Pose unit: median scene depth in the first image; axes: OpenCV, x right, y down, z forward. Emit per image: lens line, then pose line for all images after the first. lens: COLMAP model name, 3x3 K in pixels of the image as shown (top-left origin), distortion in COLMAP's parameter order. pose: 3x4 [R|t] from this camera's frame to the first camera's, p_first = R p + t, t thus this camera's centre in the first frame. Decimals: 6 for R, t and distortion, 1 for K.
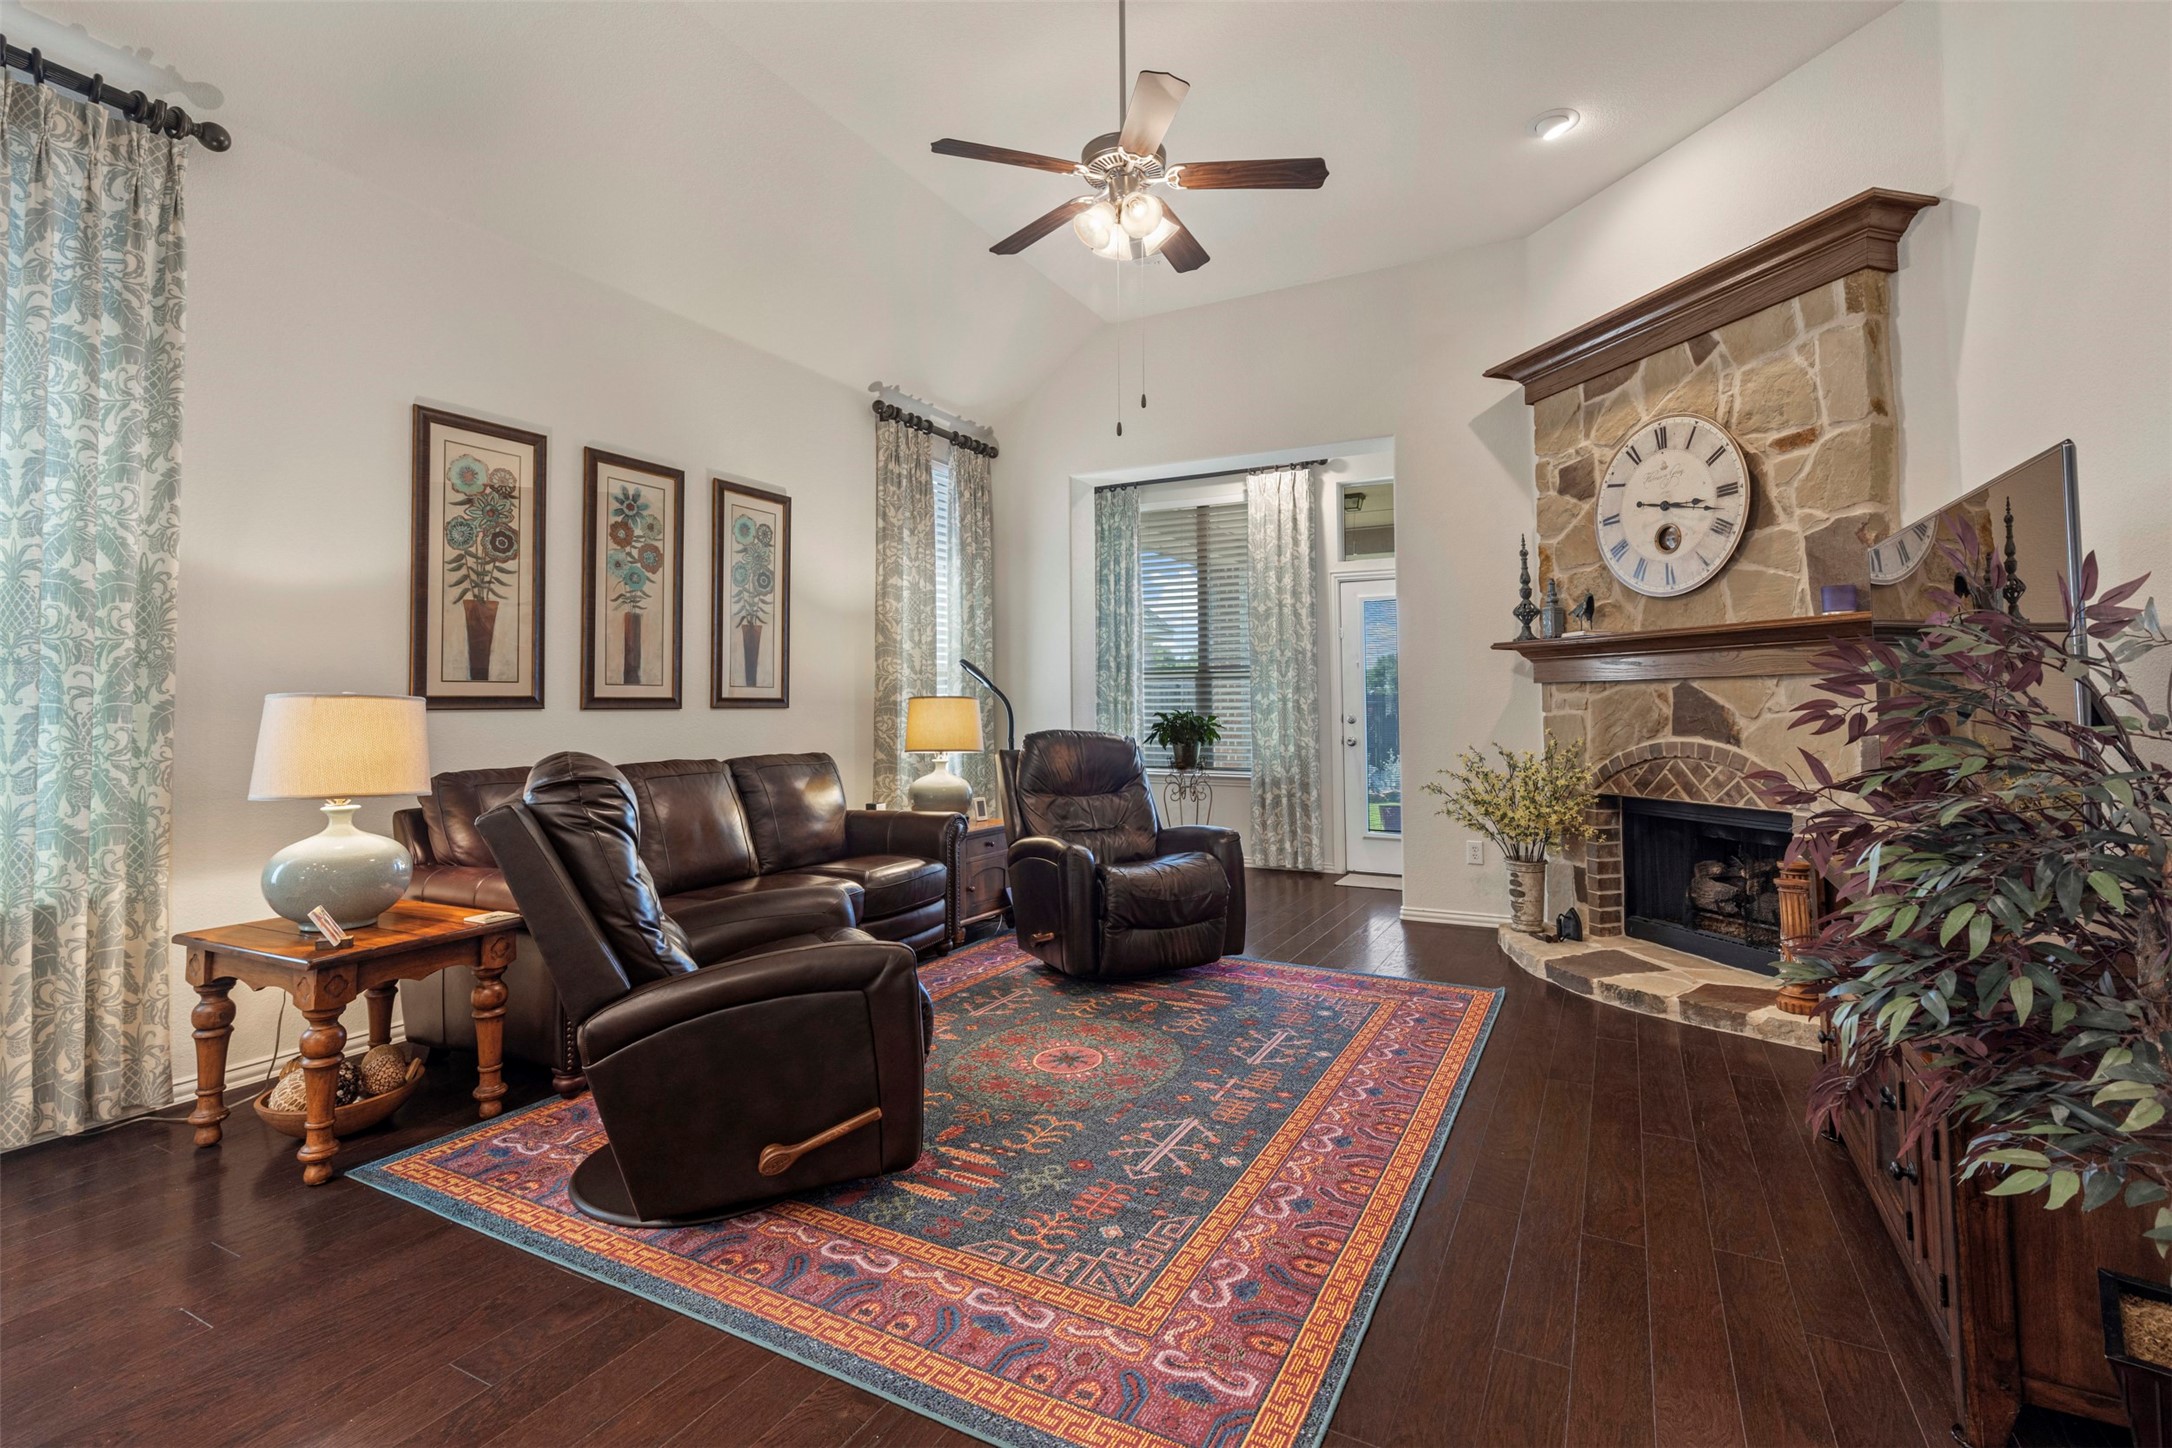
lens RADIAL K [[973.7, 0, 1135.2], [0, 973.7, 663.6], [0, 0, 1]] dist [0.002372, 0.001793]
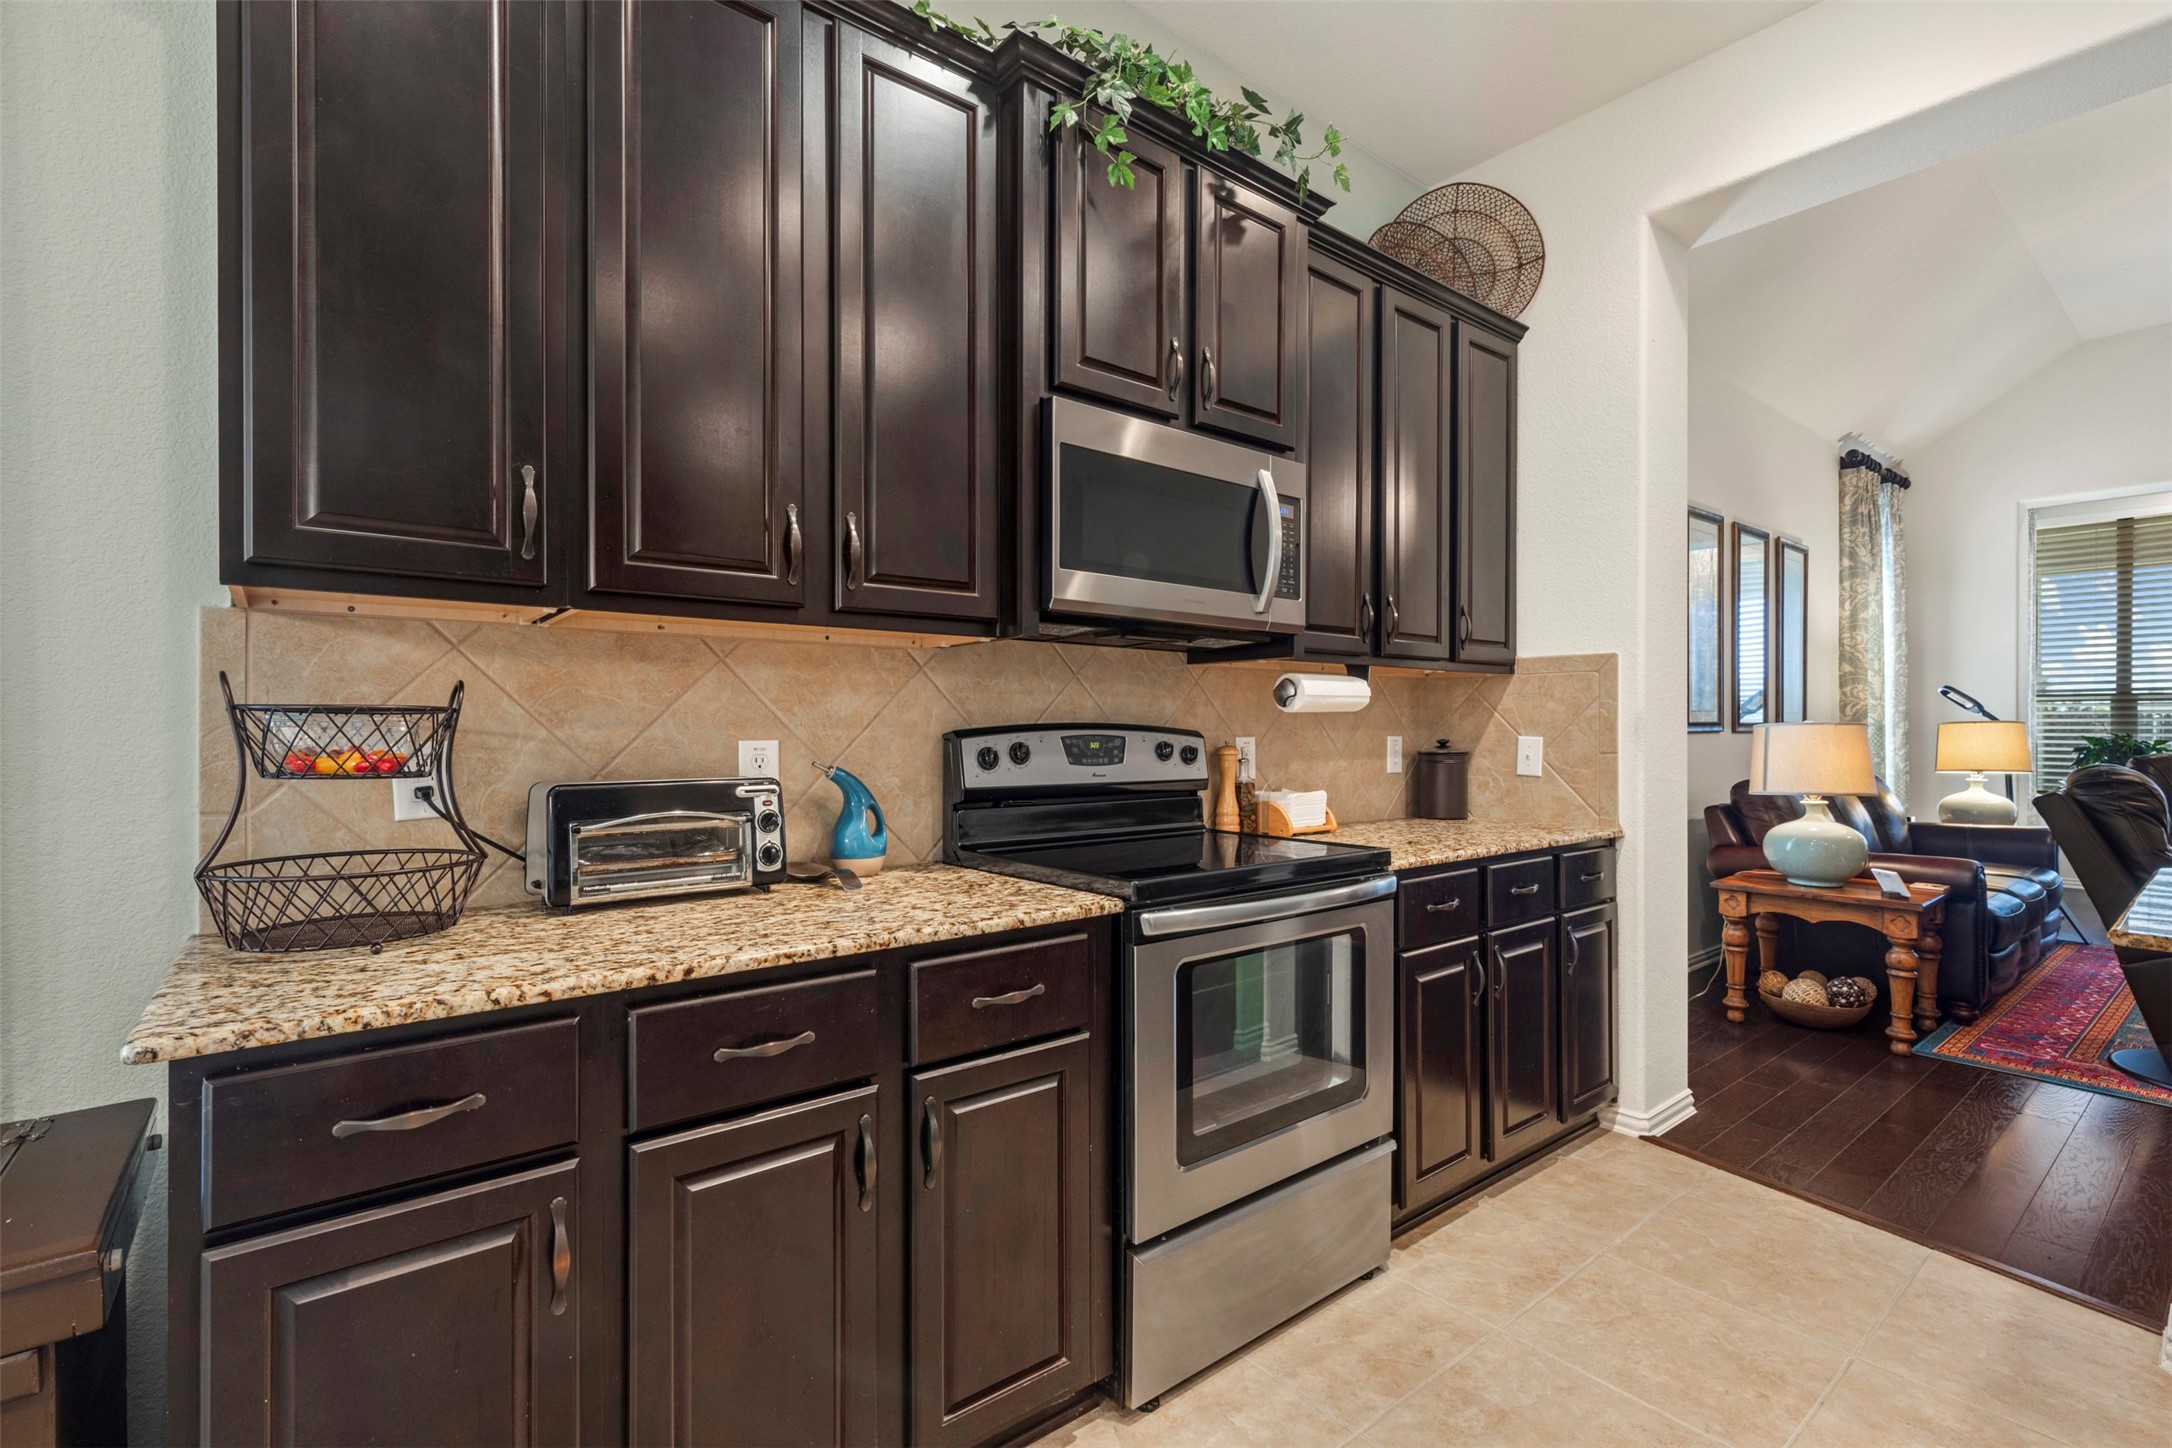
lens RADIAL K [[973.7, 0, 1085.6], [0, 973.7, 730.3], [0, 0, 1]] dist [0.002372, 0.001793]
pose [[0.915379, 0.007081, -0.402532, -0.745016], [0.013440, 0.998750, 0.048134, -0.024670], [0.402370, -0.049471, 0.914140, -0.445223]]
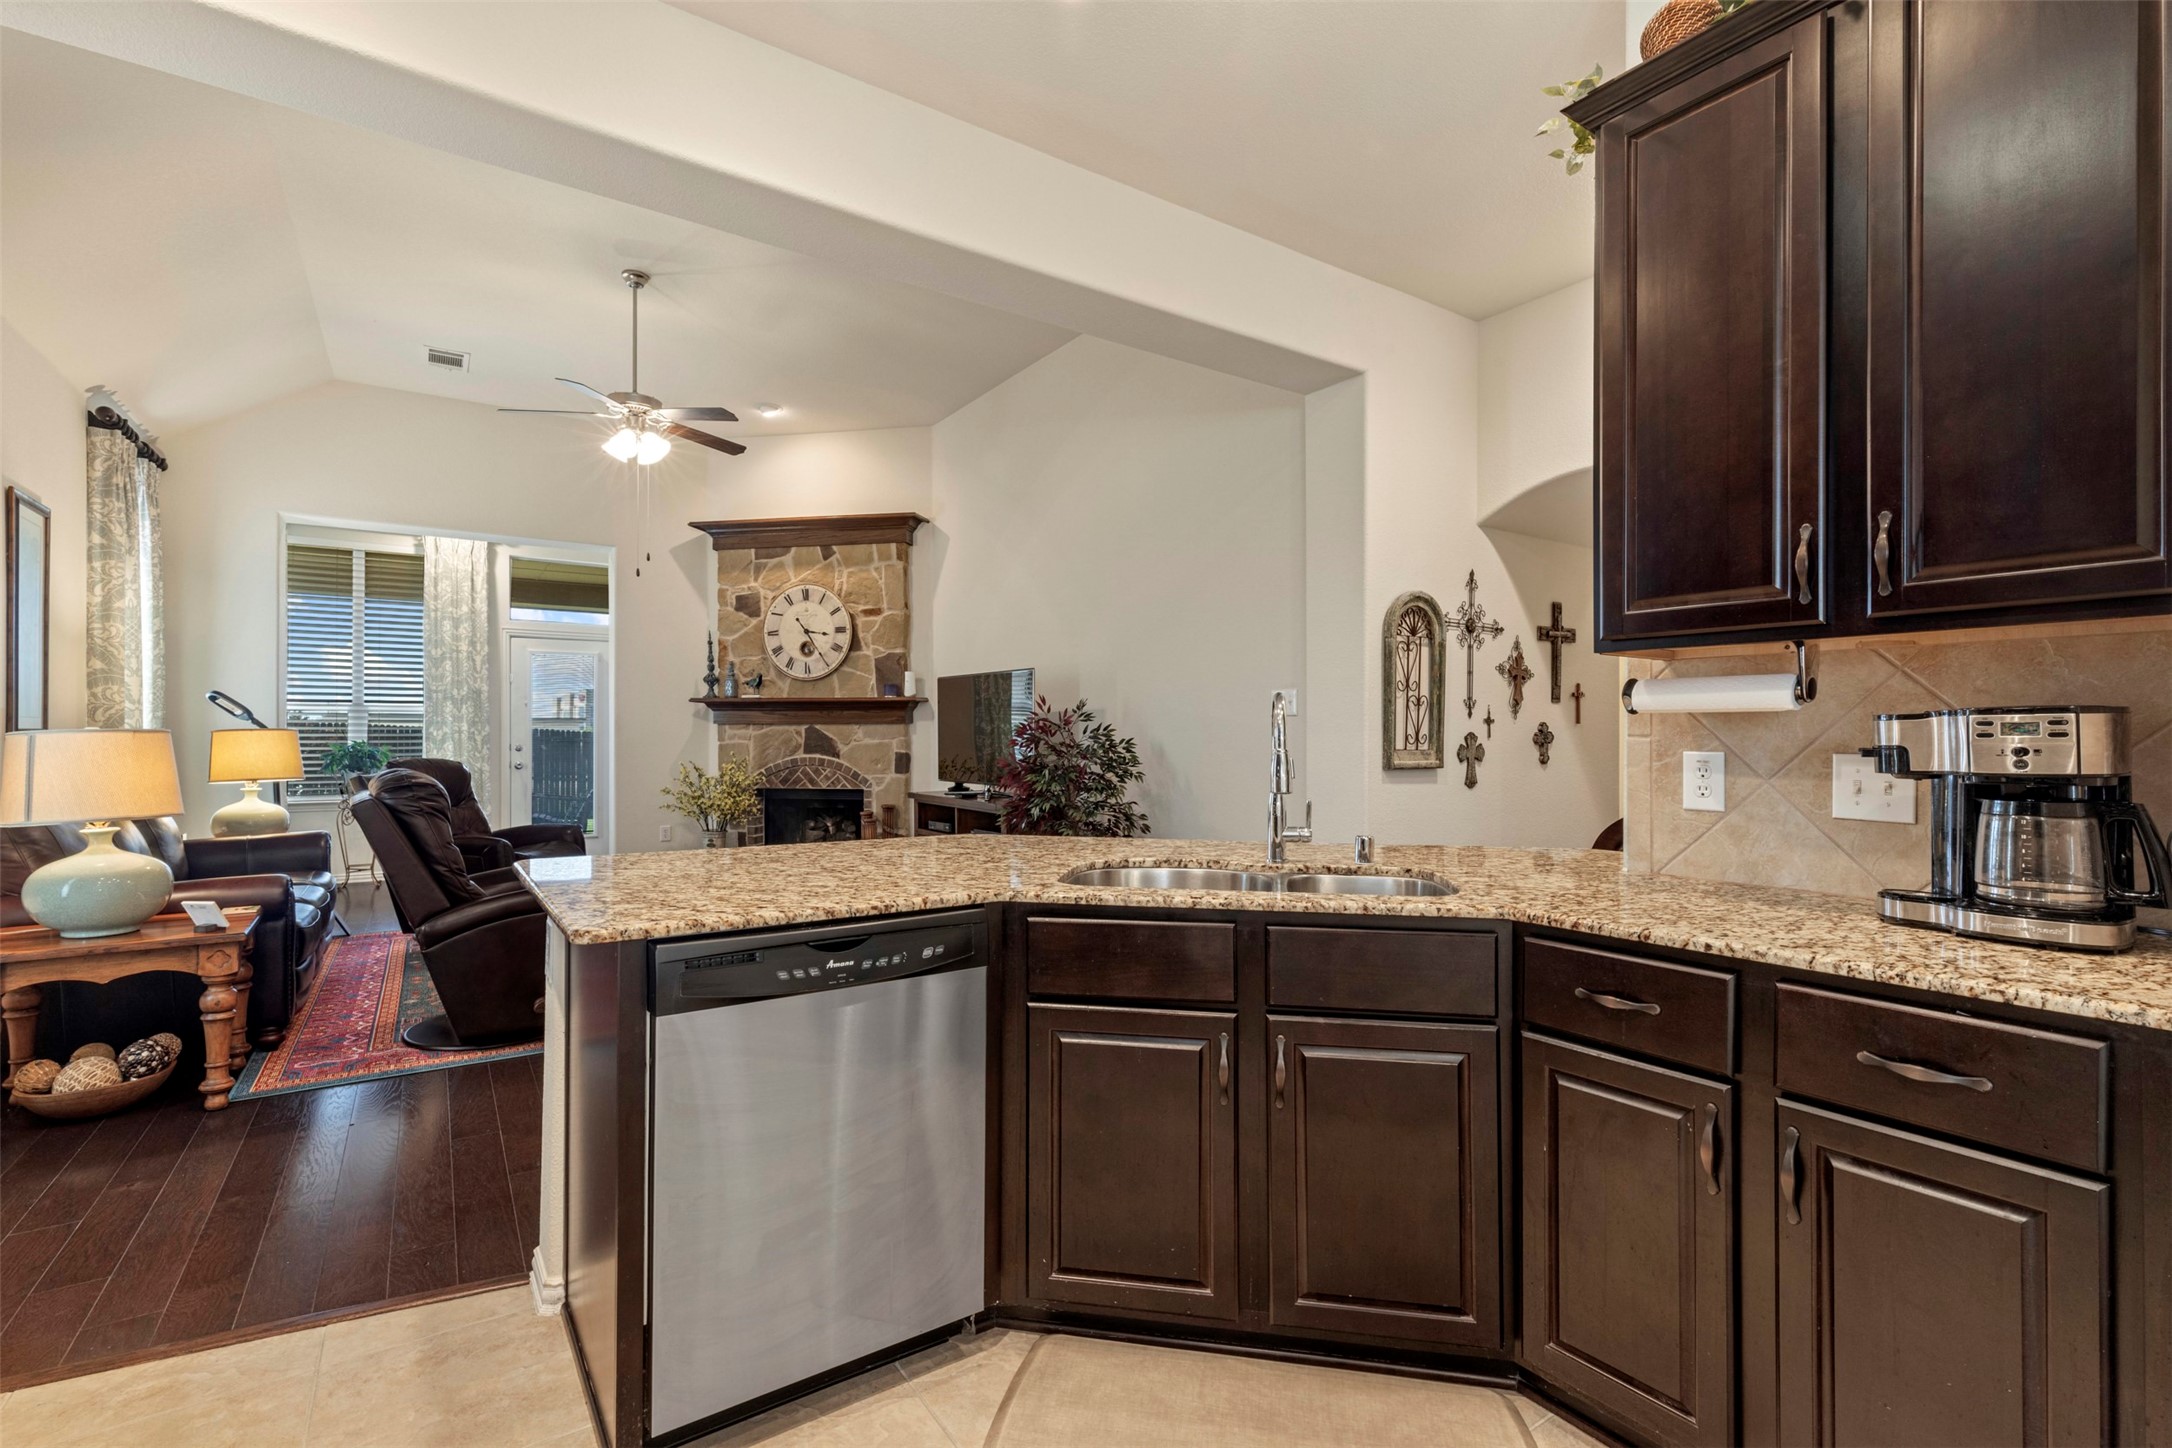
lens RADIAL K [[973.7, 0, 1073.1], [0, 973.7, 726.5], [0, 0, 1]] dist [0.002372, 0.001793]
pose [[0.479227, 0.010588, 0.877627, -0.777690], [-0.041741, 0.999071, 0.010740, -0.019112], [-0.876698, -0.041780, 0.479223, -0.321577]]
